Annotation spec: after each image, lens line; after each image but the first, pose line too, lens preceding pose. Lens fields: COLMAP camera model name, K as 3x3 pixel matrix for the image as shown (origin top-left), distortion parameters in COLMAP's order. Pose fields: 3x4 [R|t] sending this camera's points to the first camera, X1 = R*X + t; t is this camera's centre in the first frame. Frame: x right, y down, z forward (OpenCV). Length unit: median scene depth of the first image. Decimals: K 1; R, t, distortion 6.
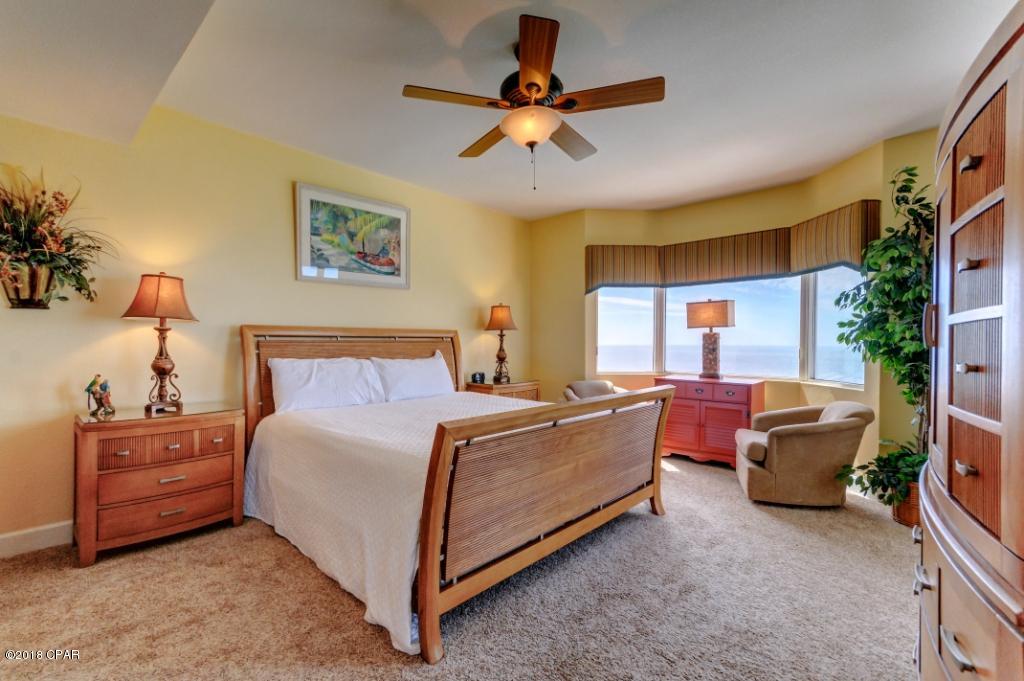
lens RADIAL K [[447.6, 0, 507.8], [0, 447.6, 347.2], [0, 0, 1]] dist [0.000309, 0.000287]
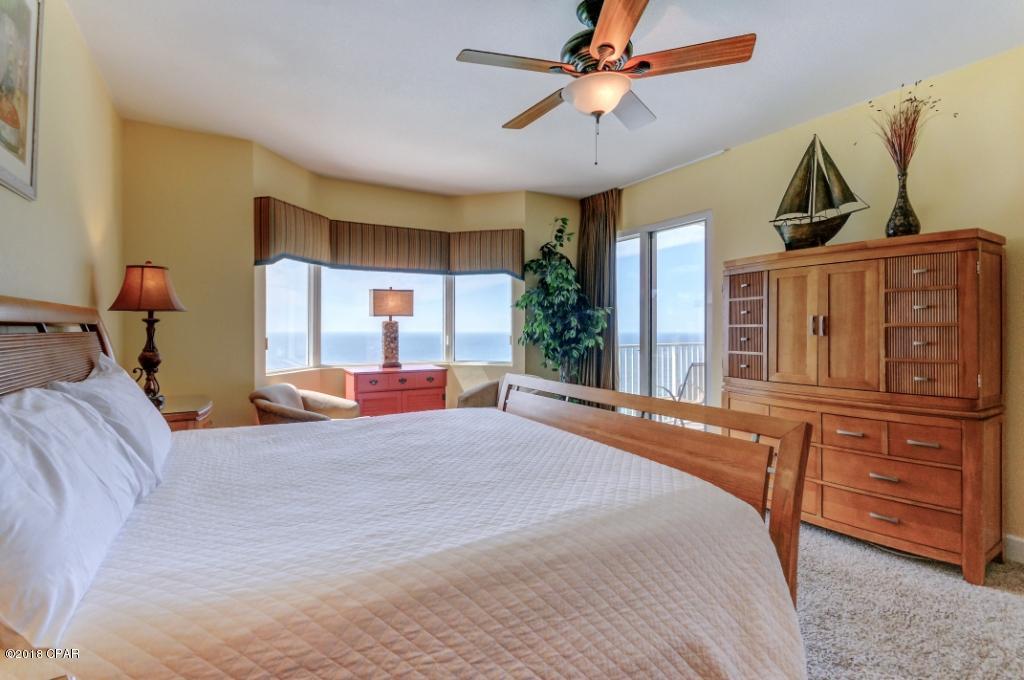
lens RADIAL K [[445.8, 0, 512.1], [0, 445.8, 329.3], [0, 0, 1]] dist [-0.001136, -0.000191]
pose [[0.305150, -0.003422, 0.952298, -0.402524], [0.014604, 0.999893, -0.001086, -0.009833], [-0.952192, 0.014238, 0.305167, 0.444790]]
